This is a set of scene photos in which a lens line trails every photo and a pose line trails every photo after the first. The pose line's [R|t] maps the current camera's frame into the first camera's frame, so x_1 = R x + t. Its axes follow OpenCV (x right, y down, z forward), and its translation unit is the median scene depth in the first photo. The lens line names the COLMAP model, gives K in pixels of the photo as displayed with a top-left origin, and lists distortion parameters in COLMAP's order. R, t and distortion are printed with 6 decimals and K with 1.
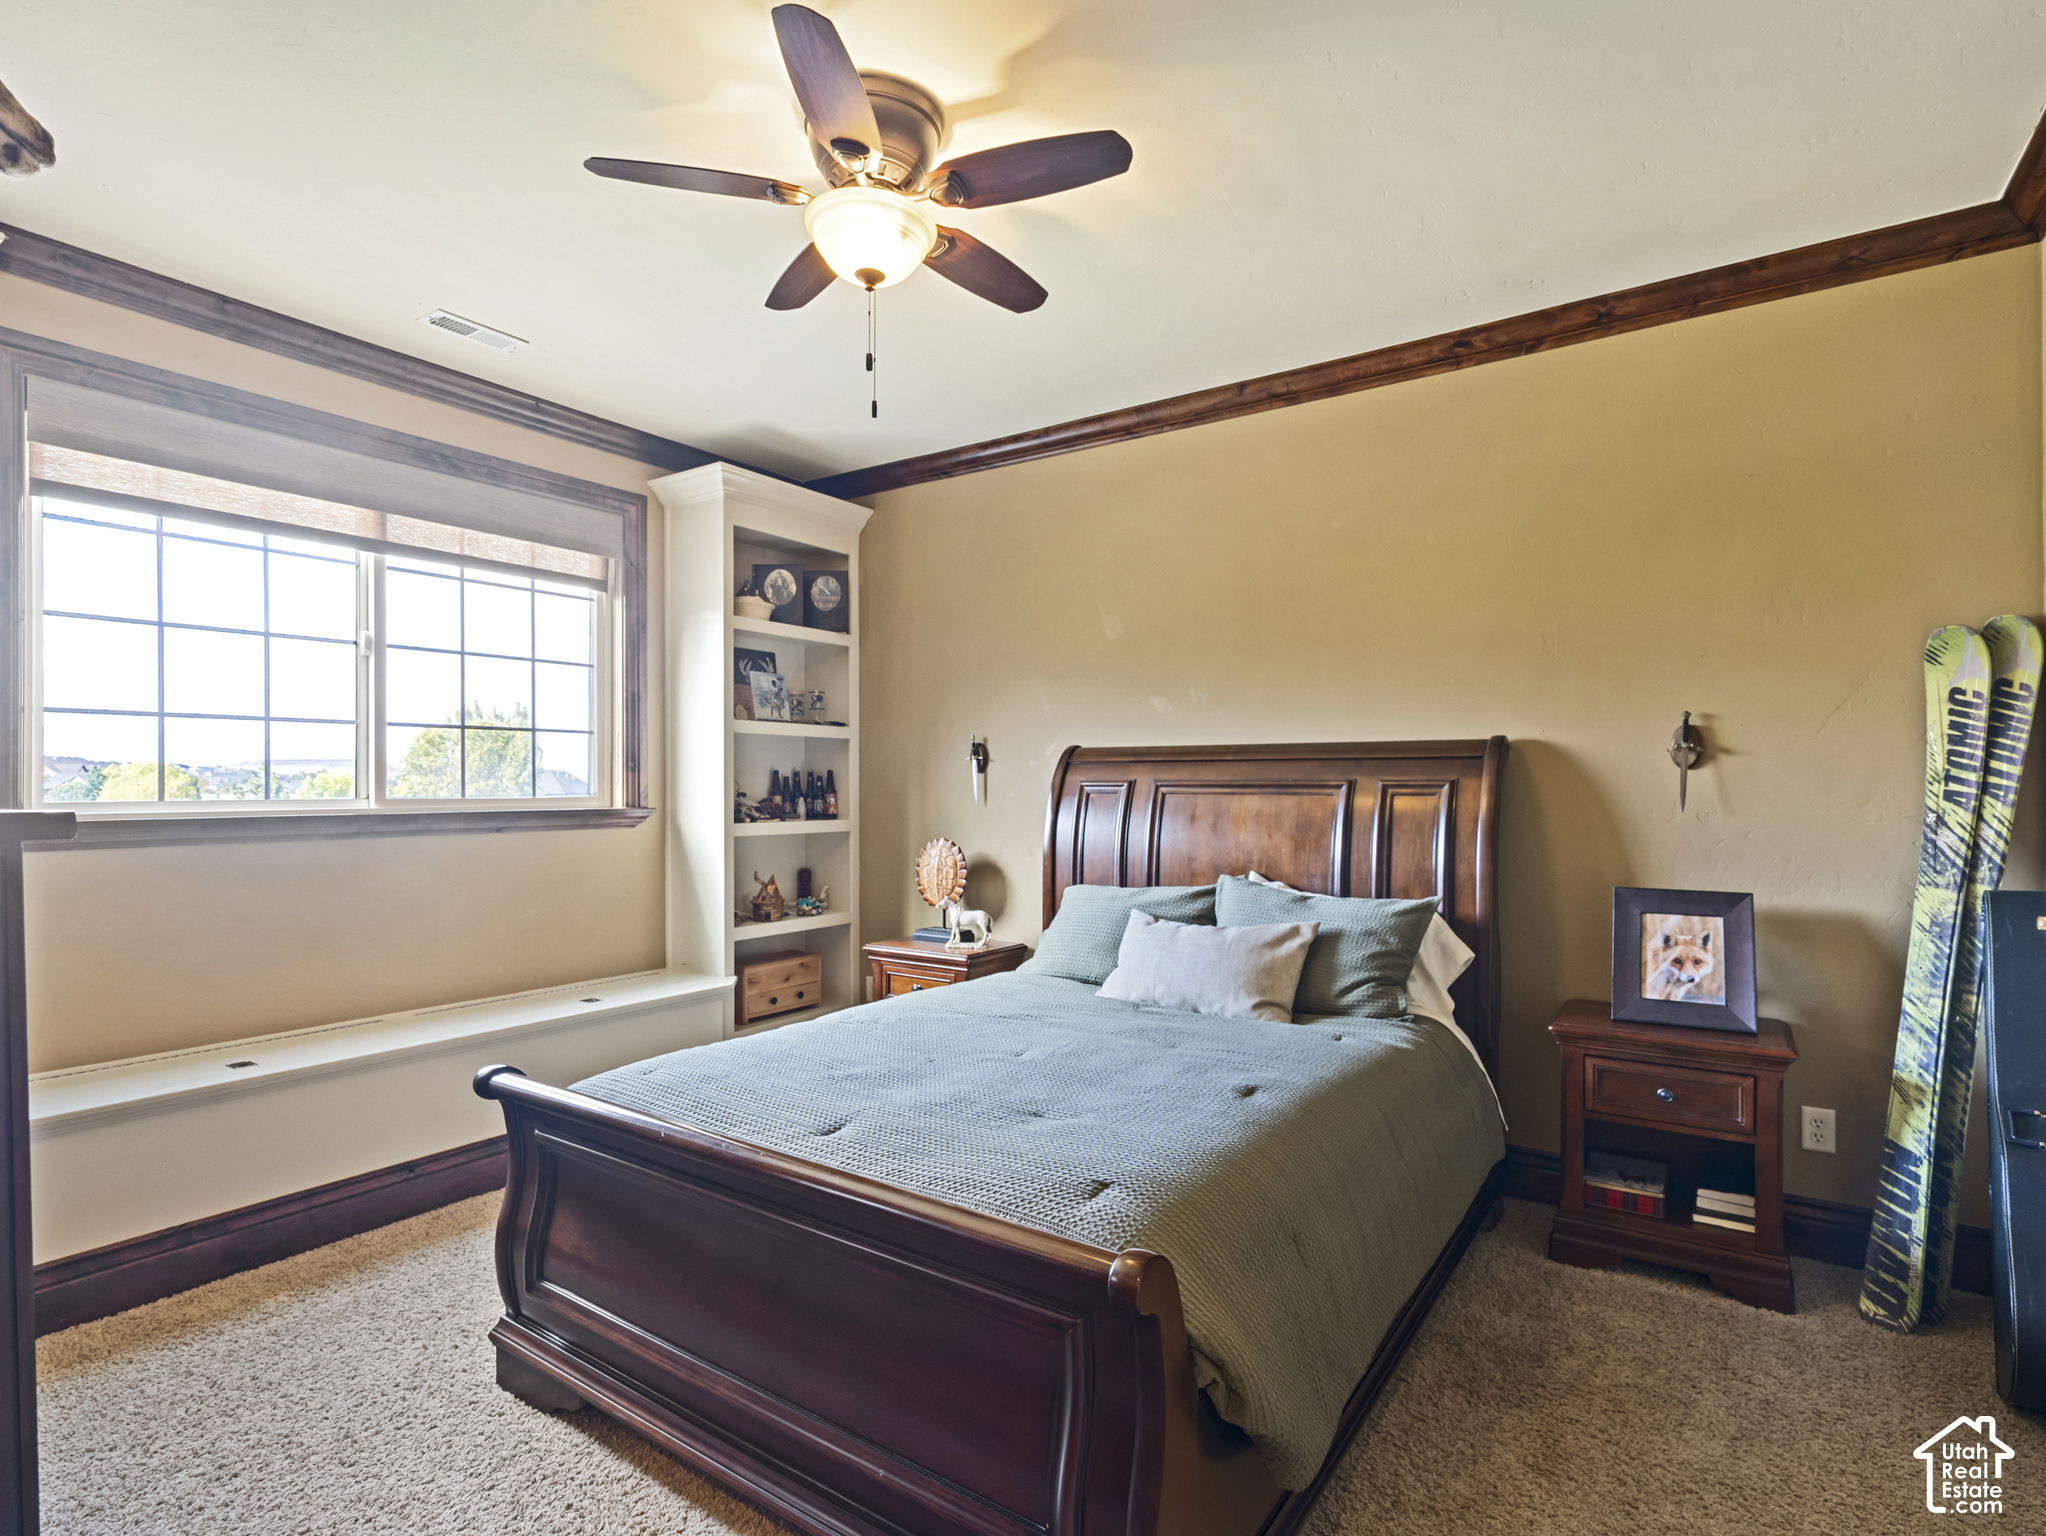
lens RADIAL K [[1044.5, 0, 1029.2], [0, 1044.5, 767.9], [0, 0, 1]] dist [0.003287, 0.001042]
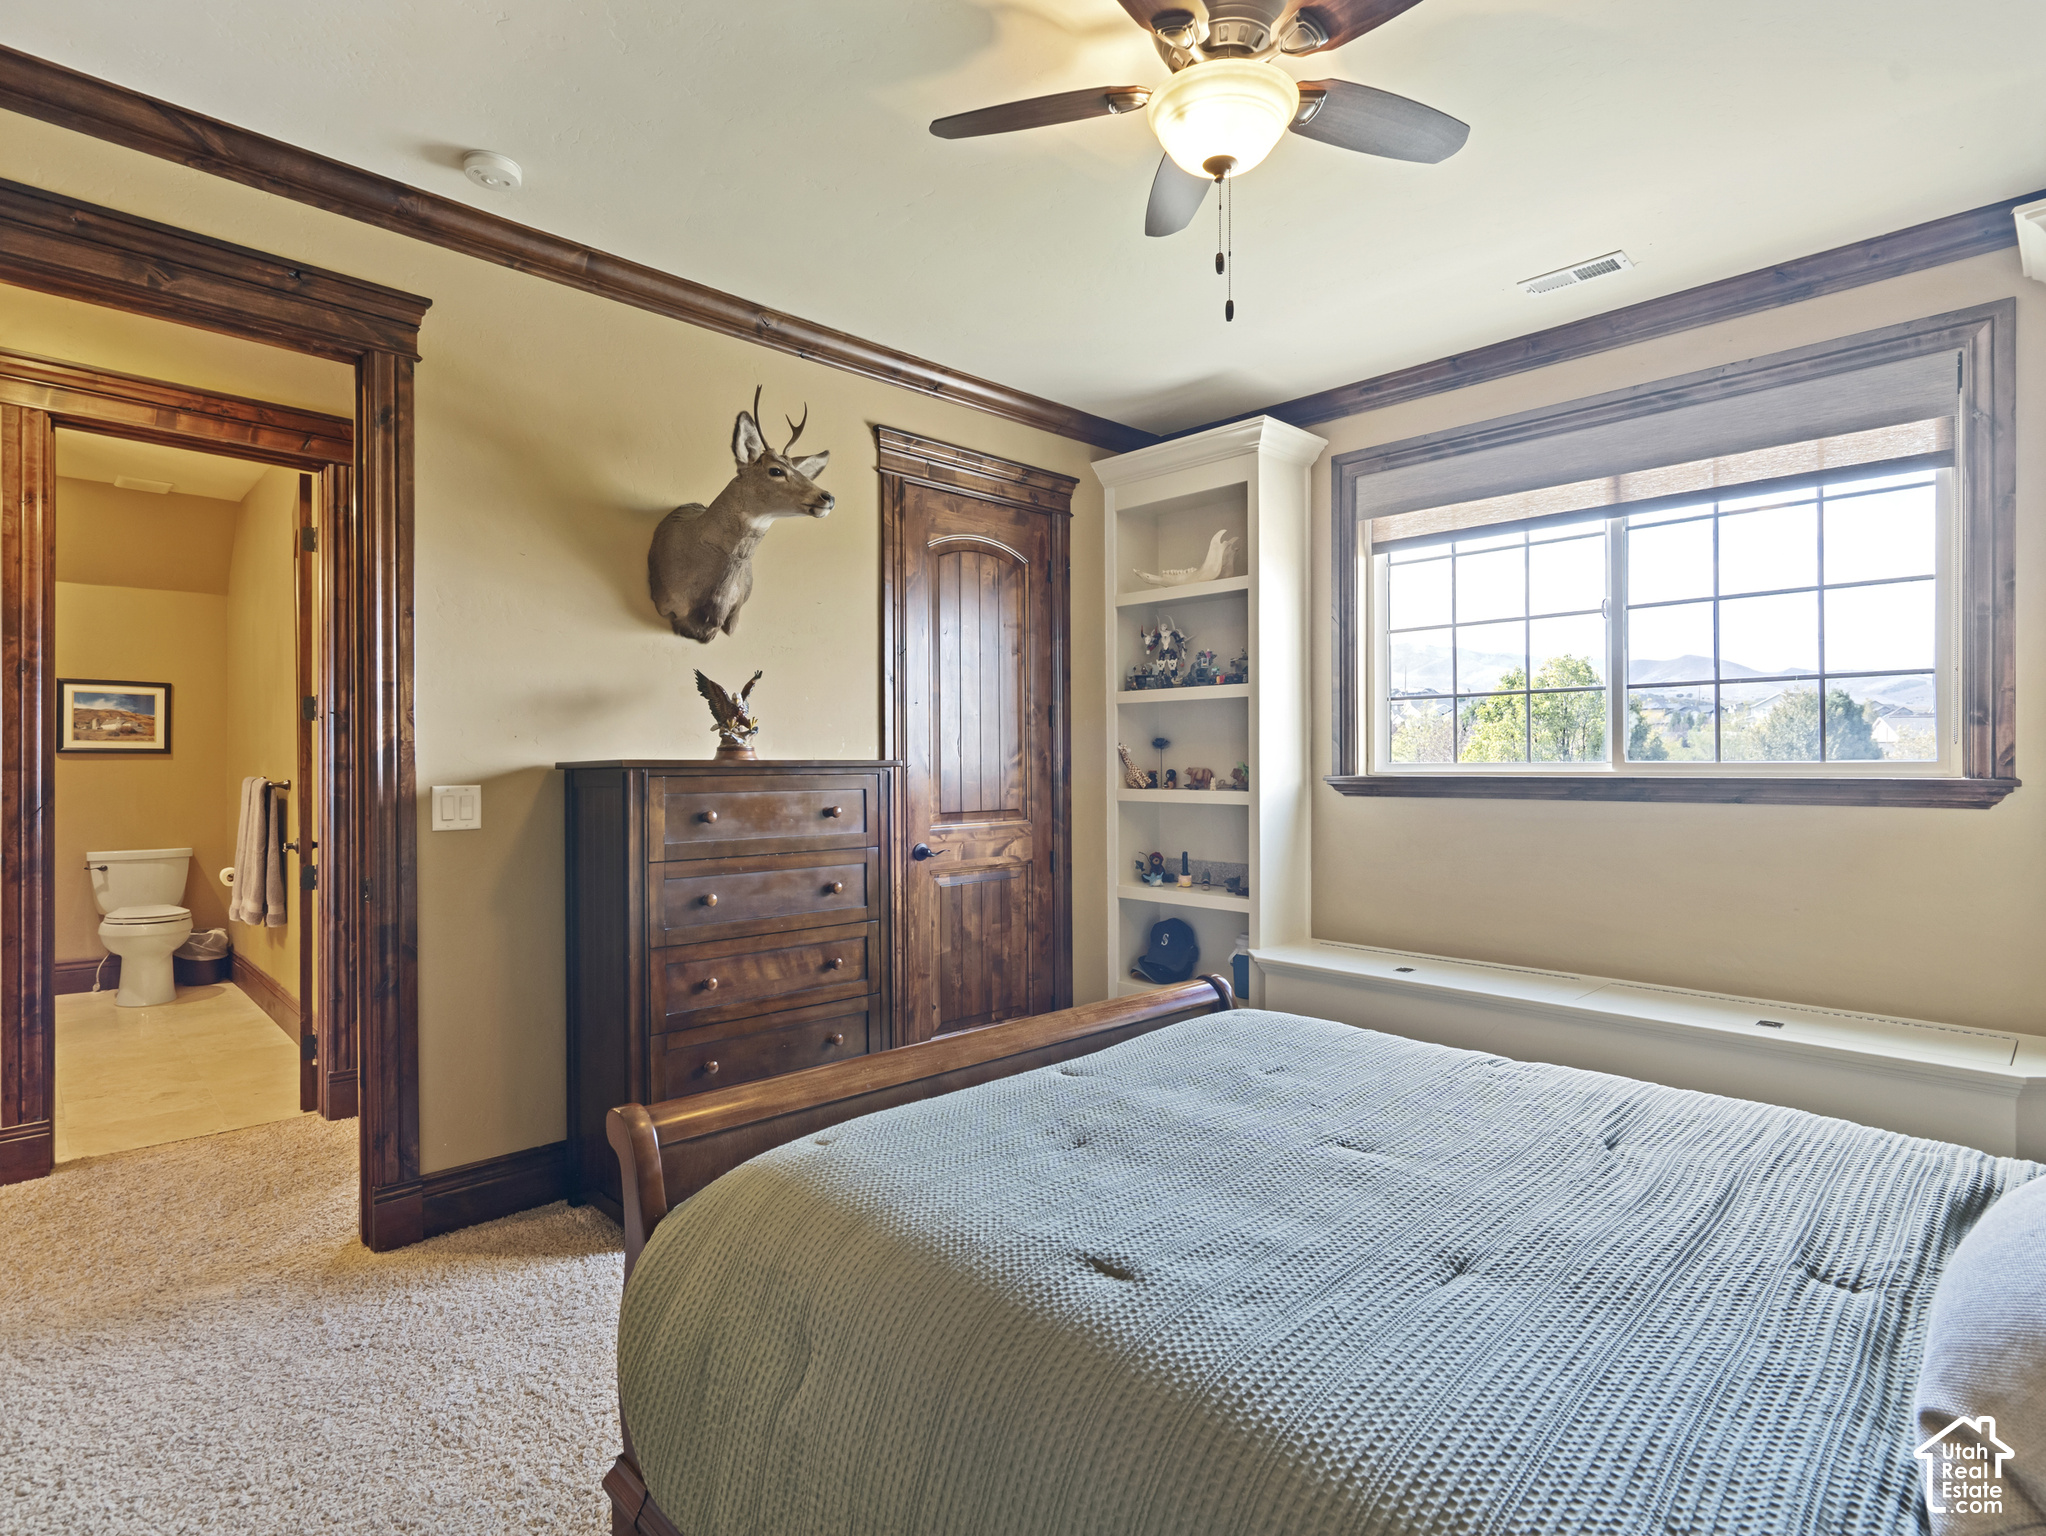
lens RADIAL K [[1044.5, 0, 1032.9], [0, 1044.5, 764.0], [0, 0, 1]] dist [0.003287, 0.001042]
pose [[-0.182381, 0.009695, -0.983180, 0.462985], [0.026912, 0.999626, 0.004865, 0.011085], [0.982860, -0.025572, -0.182574, 0.620802]]
